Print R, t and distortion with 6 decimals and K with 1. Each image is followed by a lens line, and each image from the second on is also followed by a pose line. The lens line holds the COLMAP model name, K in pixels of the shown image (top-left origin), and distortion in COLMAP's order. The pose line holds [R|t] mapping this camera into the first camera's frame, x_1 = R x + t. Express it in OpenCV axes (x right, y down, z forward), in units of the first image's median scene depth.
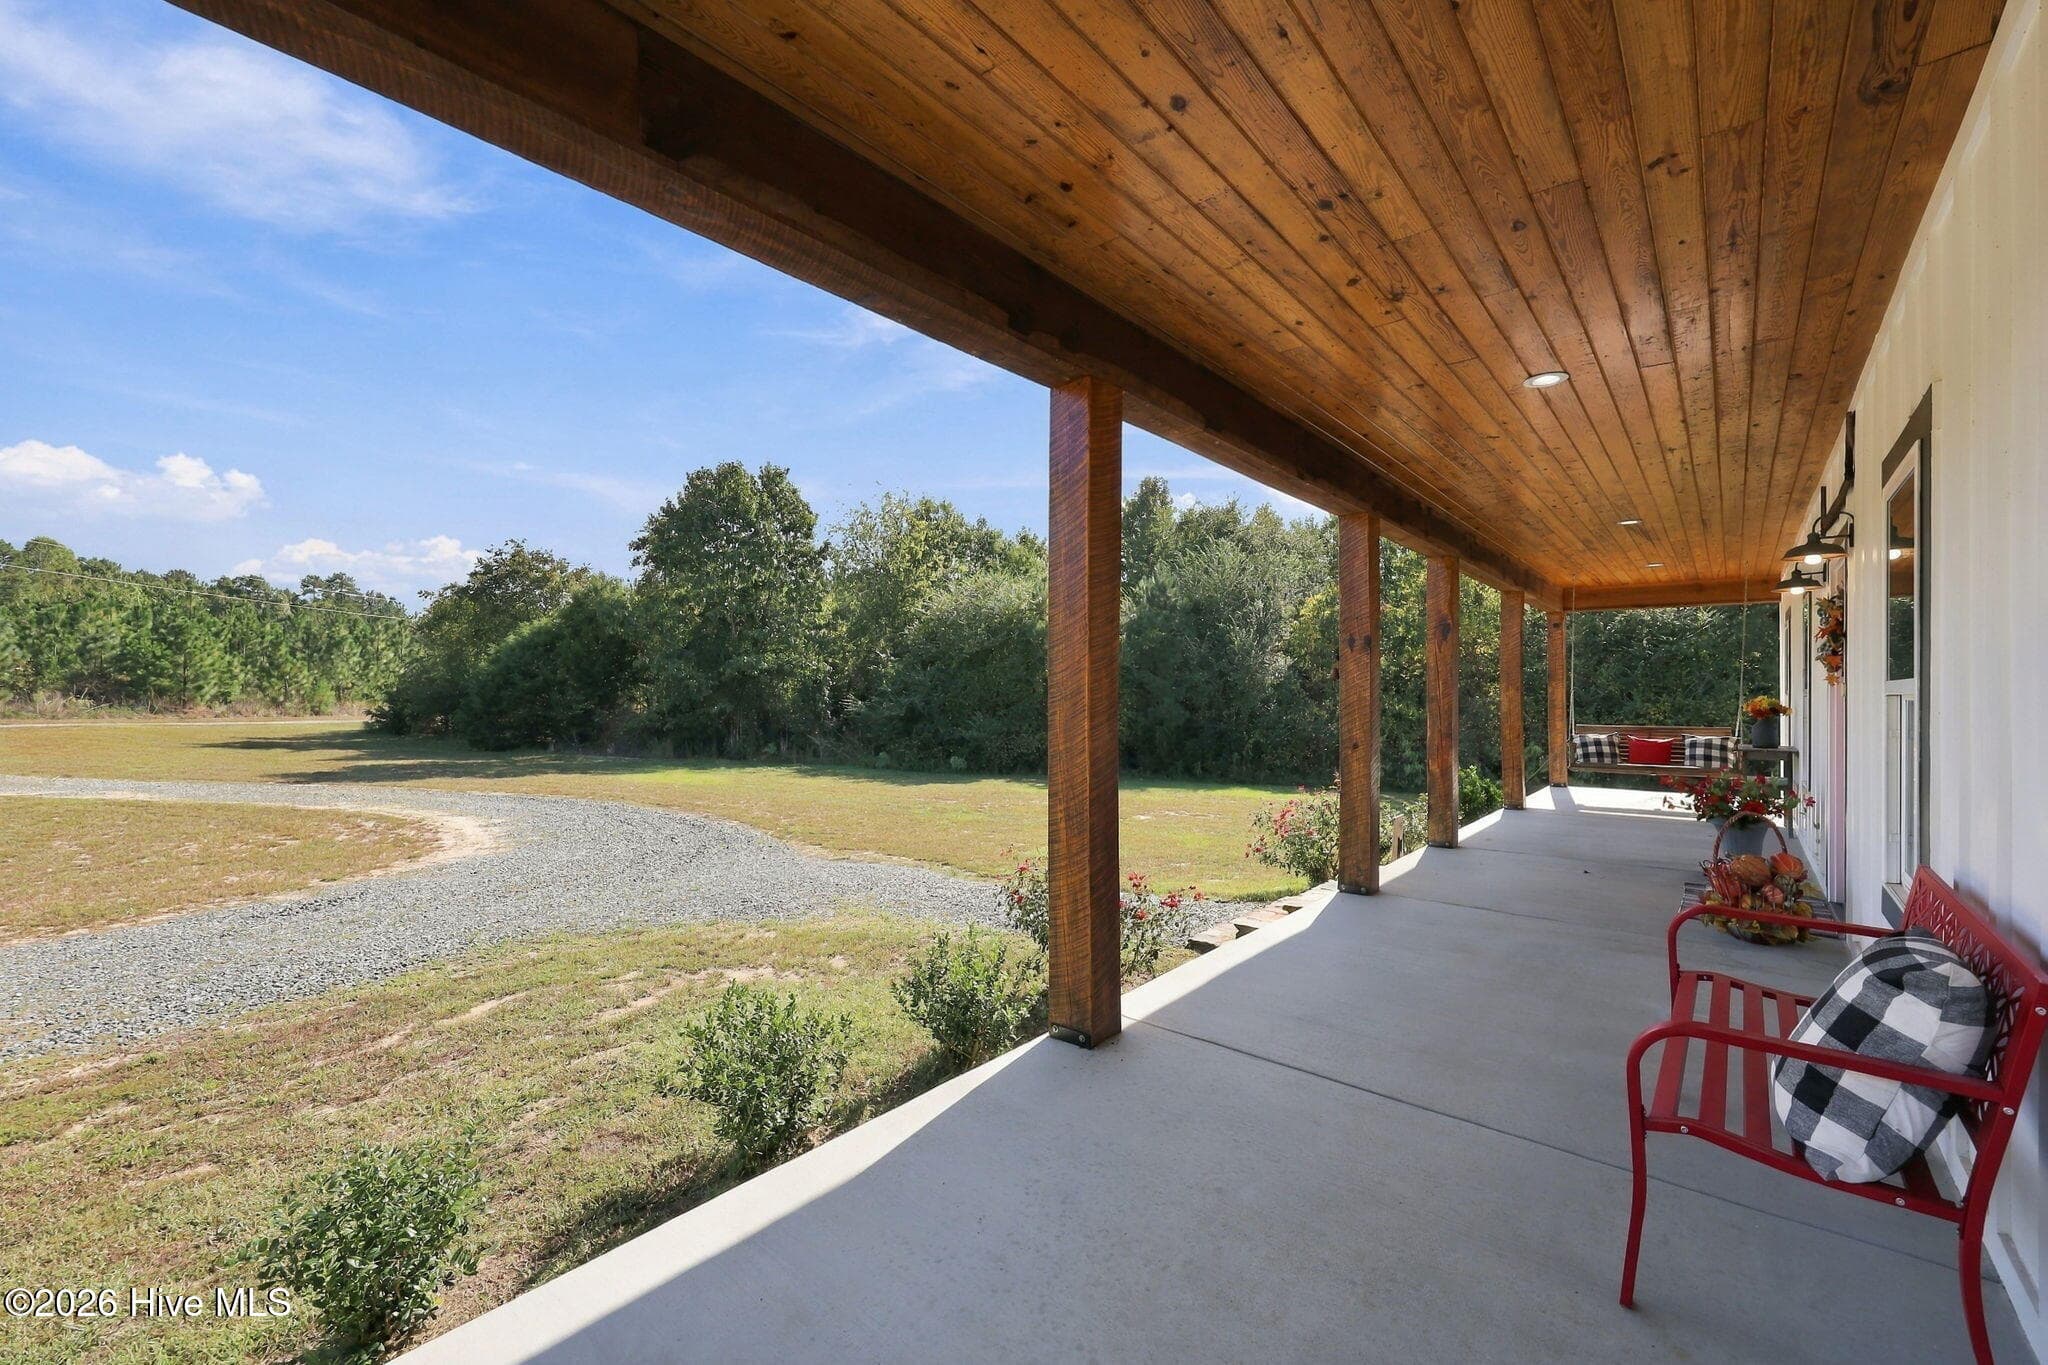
lens RADIAL K [[835.4, 0, 1024.0], [0, 835.4, 682.5], [0, 0, 1]] dist [-0.000444, 0.000026]
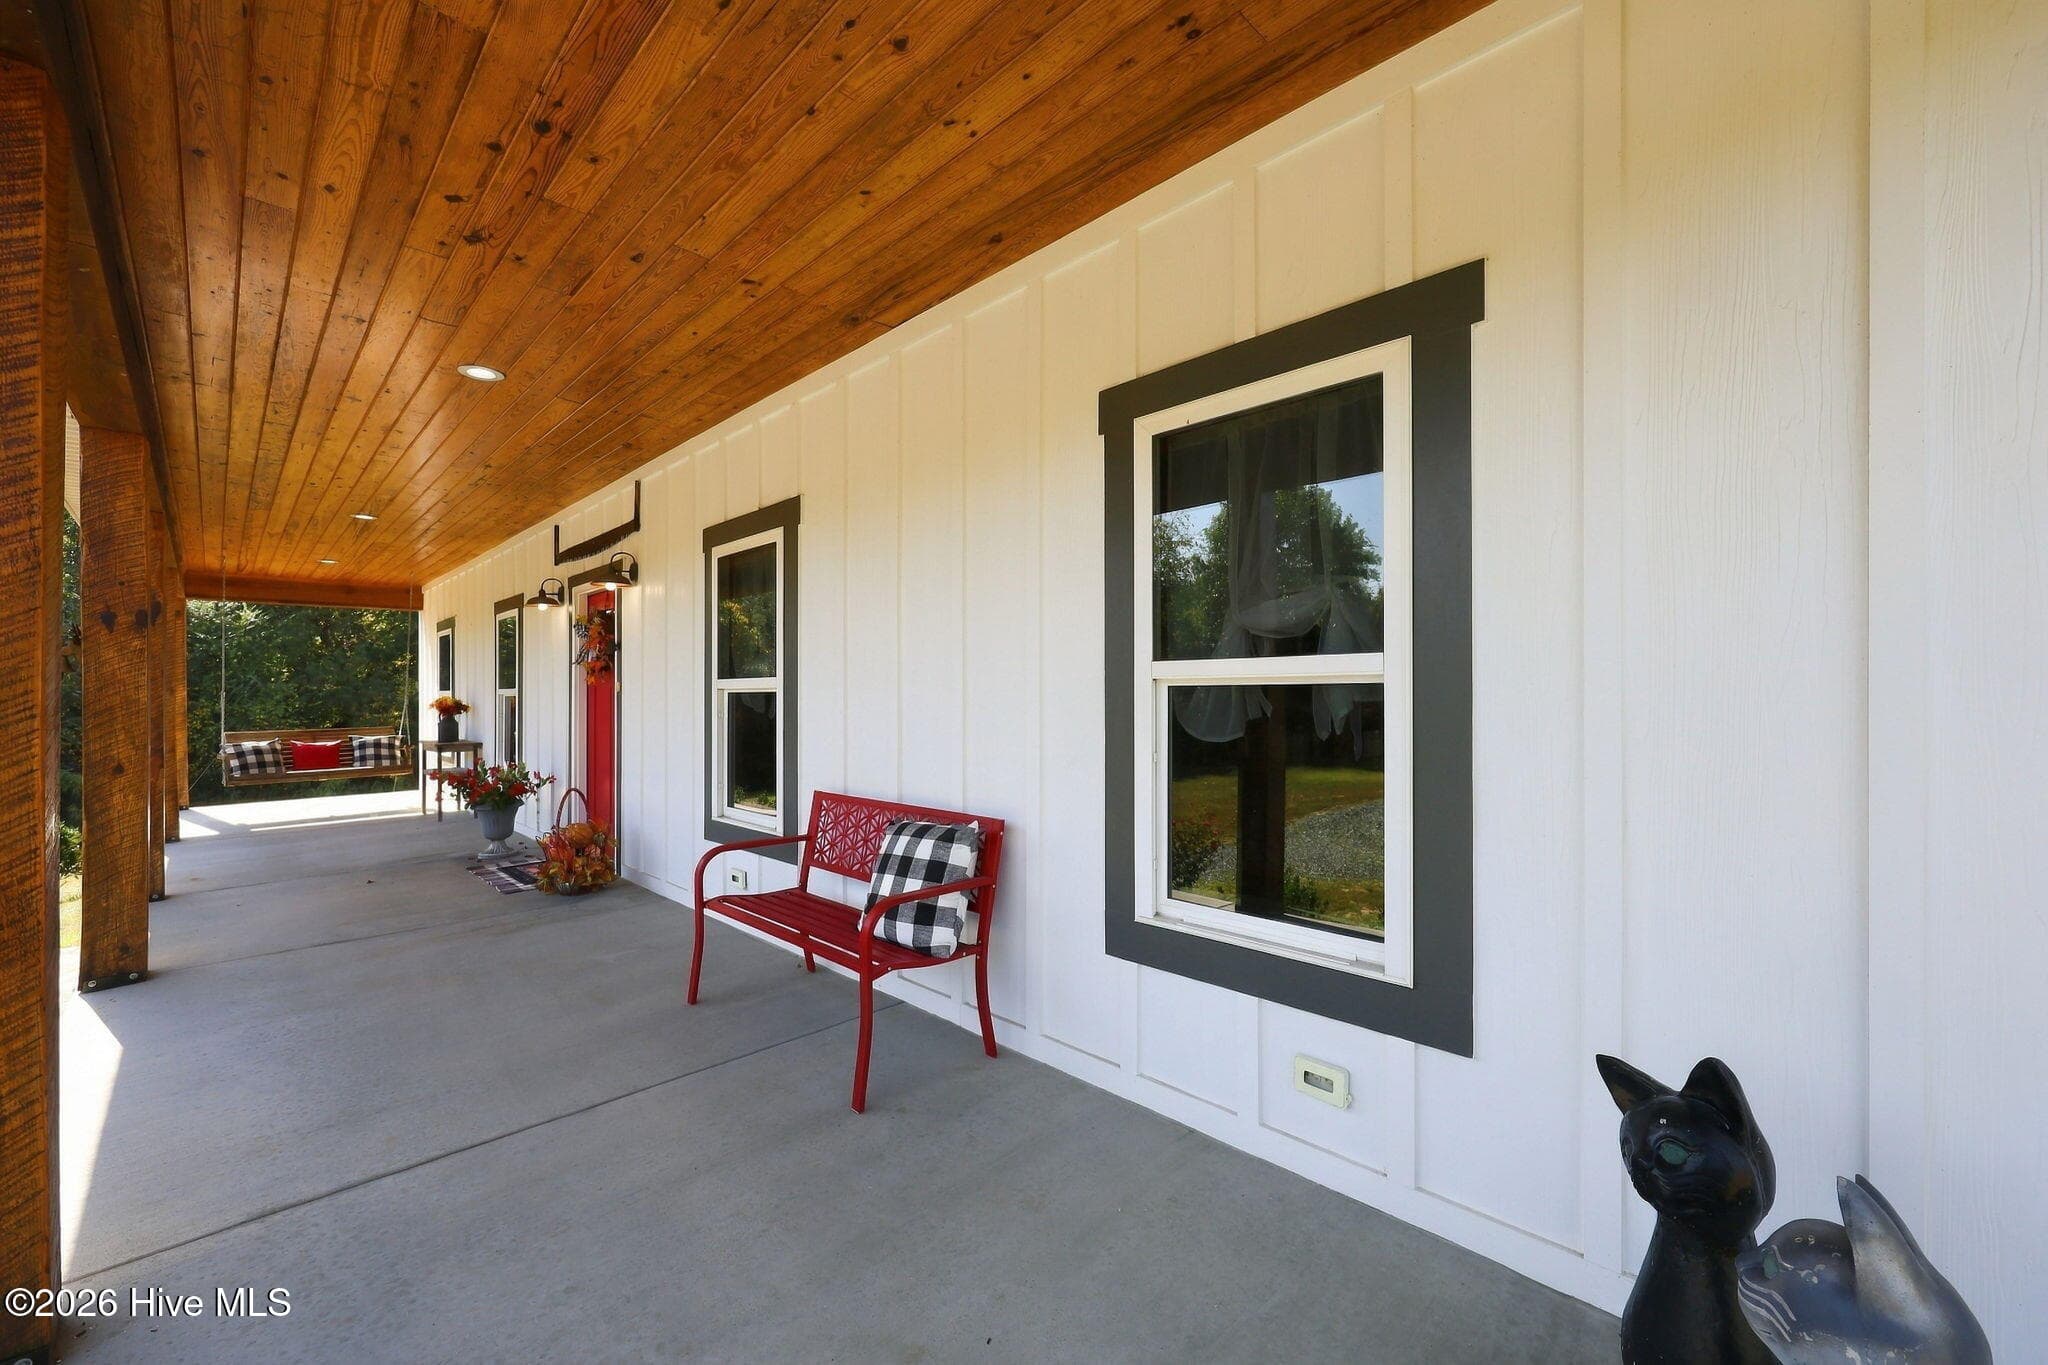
lens RADIAL K [[835.4, 0, 1024.0], [0, 835.4, 682.5], [0, 0, 1]] dist [-0.000444, 0.000026]
pose [[0.069691, 0.008290, 0.997534, -0.149725], [-0.001808, 0.999965, -0.008184, 0.005463], [-0.997567, -0.001233, 0.069703, 0.136561]]
